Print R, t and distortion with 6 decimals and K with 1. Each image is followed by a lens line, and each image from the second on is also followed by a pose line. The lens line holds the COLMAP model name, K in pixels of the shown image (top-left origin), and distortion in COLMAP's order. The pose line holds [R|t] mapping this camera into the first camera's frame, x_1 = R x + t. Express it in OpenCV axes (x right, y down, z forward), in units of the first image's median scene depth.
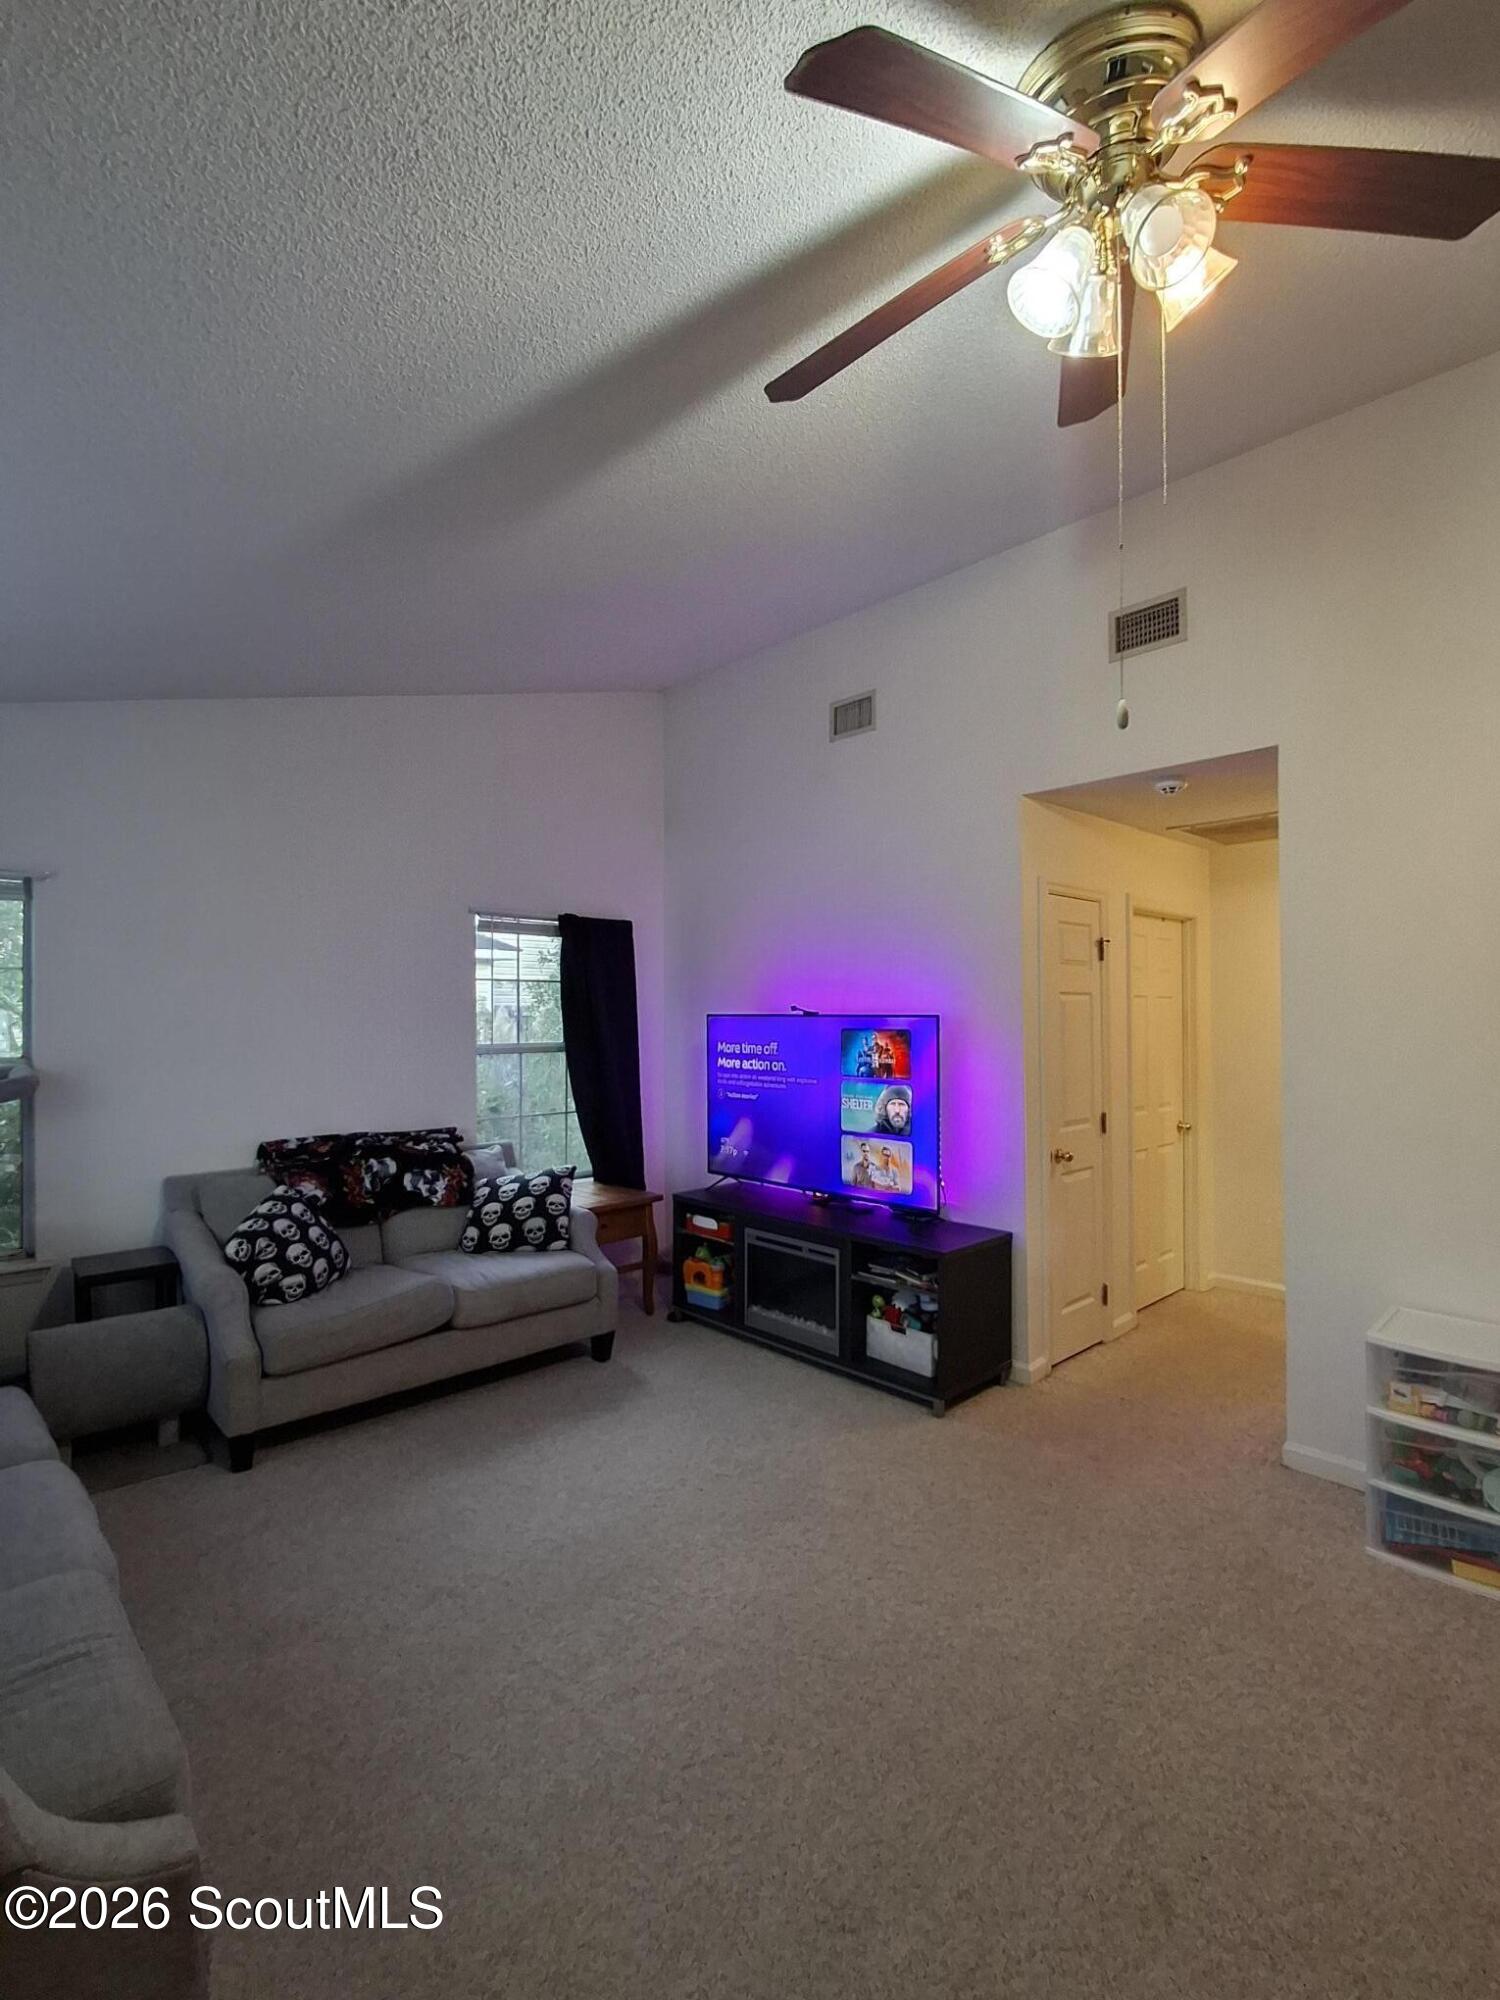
lens RADIAL K [[949.5, 0, 750.0], [0, 949.5, 1000.0], [0, 0, 1]] dist [0.000444, -0.000725]
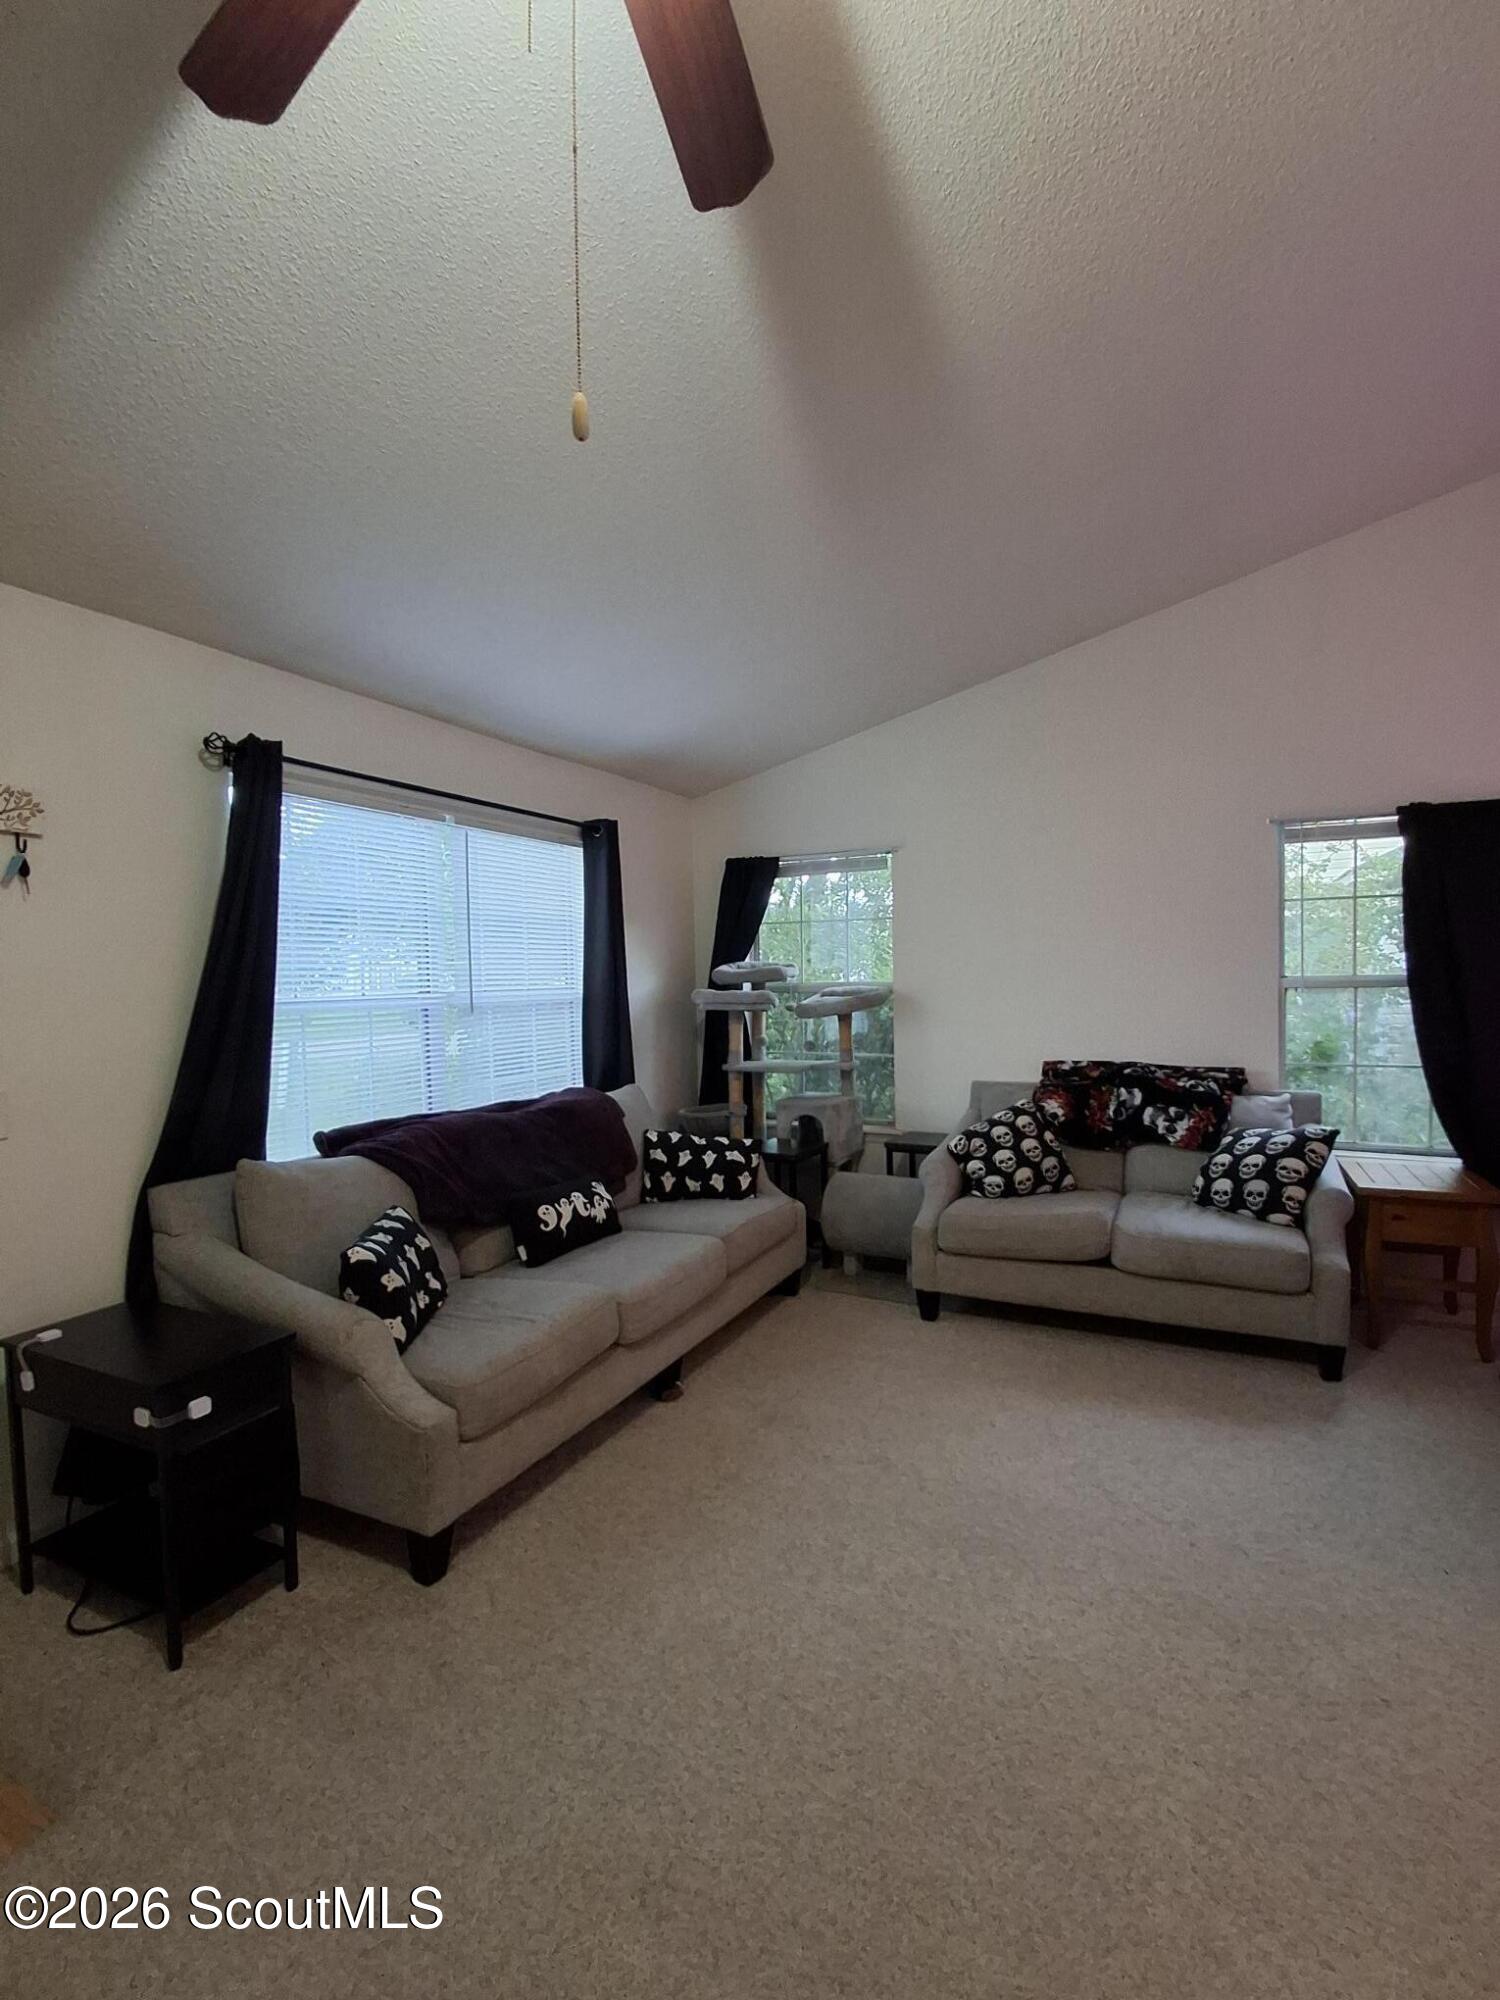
lens RADIAL K [[898.5, 0, 750.0], [0, 898.5, 1000.0], [0, 0, 1]] dist [-0.000365, -0.000527]
pose [[0.374445, 0.032623, -0.926675, 0.531139], [0.029403, 0.998461, 0.047031, 0.029448], [0.926783, -0.044858, 0.372909, 0.456628]]
